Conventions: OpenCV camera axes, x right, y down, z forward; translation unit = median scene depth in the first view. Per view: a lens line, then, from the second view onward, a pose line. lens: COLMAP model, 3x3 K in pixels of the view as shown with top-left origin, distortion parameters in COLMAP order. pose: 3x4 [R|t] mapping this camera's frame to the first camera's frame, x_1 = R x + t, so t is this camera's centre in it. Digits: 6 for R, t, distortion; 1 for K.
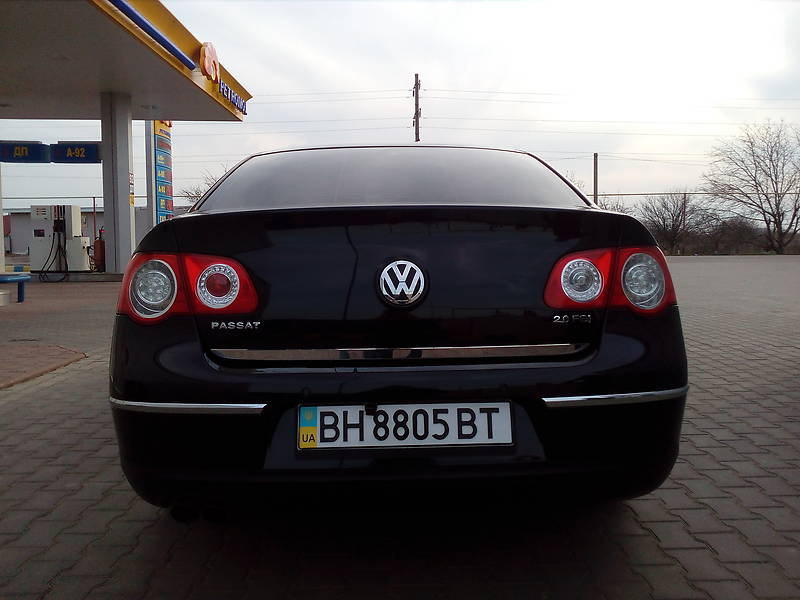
lens RADIAL K [[666.8, 0, 400.6], [0, 666.8, 261.5], [0, 0, 1]] dist [-0.005465, -0.007371]
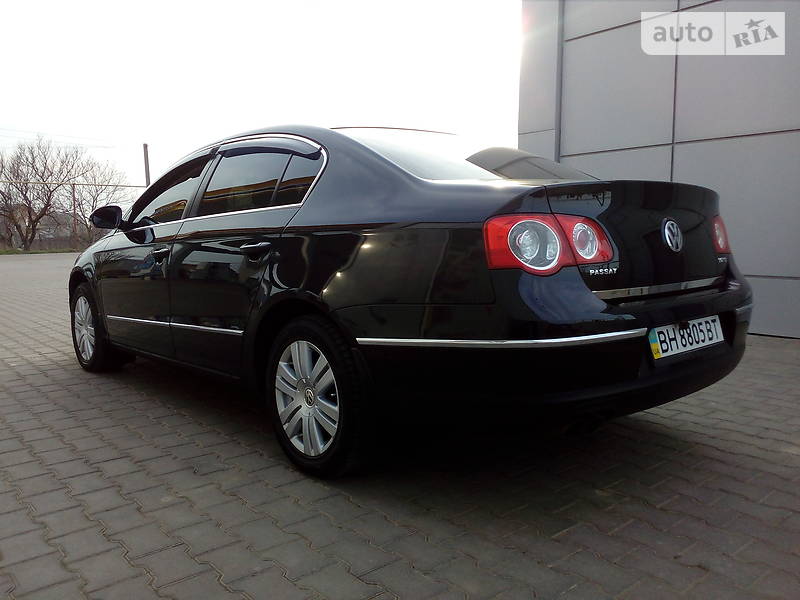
lens RADIAL K [[665.1, 0, 400.0], [0, 665.1, 300.0], [0, 0, 1]] dist [0.028825, -0.005831]
pose [[0.765702, -0.060228, 0.640369, -1.116644], [0.020319, 0.997374, 0.069510, 0.046435], [-0.642874, -0.040213, 0.764915, 0.247597]]
